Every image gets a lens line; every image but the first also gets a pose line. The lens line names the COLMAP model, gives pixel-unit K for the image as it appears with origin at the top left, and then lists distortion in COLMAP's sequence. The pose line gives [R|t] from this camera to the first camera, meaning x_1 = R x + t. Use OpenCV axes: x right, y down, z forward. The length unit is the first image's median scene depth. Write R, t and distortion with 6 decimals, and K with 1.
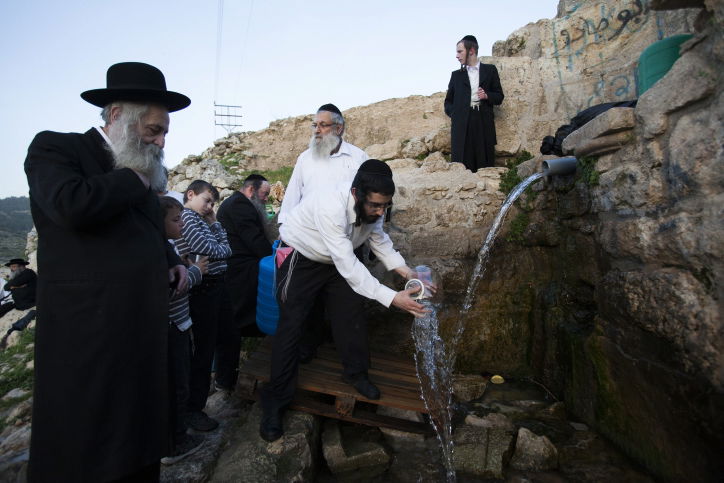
lens RADIAL K [[386.7, 0, 360.3], [0, 386.7, 243.9], [0, 0, 1]] dist [-0.048319, 0.027176]
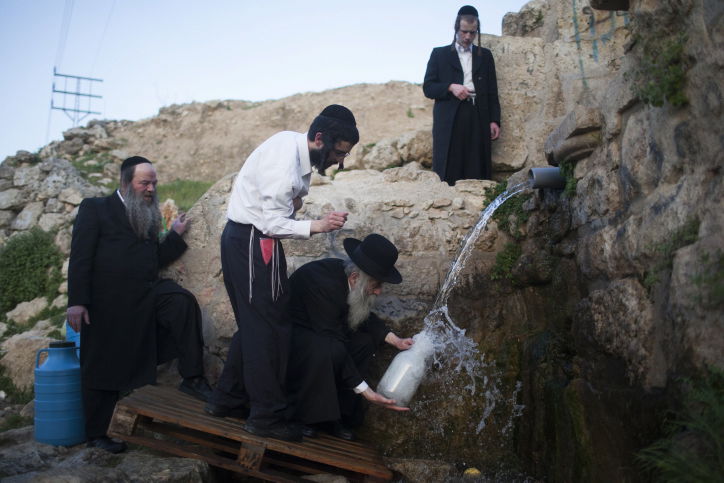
lens RADIAL K [[735.2, 0, 349.7], [0, 735.2, 235.6], [0, 0, 1]] dist [-0.028827, 0.000000]
pose [[0.996918, 0.057396, 0.053475, 0.036511], [-0.048335, 0.986327, -0.157552, 0.141823], [-0.061787, 0.154482, 0.986062, -0.361041]]
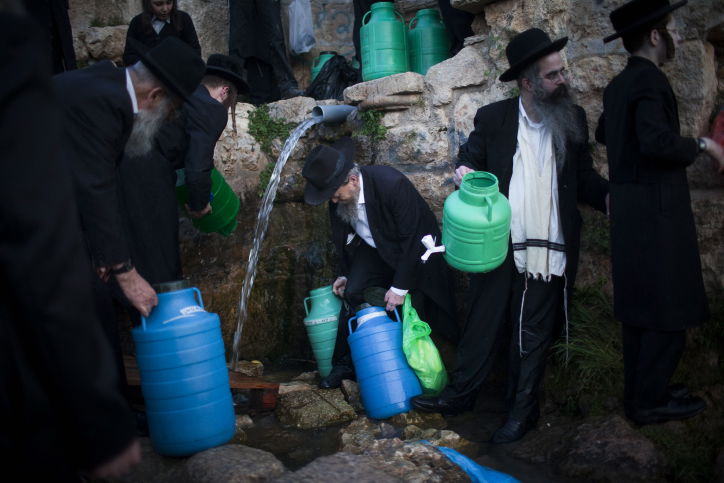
lens RADIAL K [[735.2, 0, 365.2], [0, 735.2, 240.2], [0, 0, 1]] dist [-0.028827, 0.000000]
pose [[0.672233, -0.028710, 0.739783, -0.617474], [0.007878, 0.999469, 0.031629, 0.038721], [-0.740298, -0.015434, 0.672102, -0.215626]]
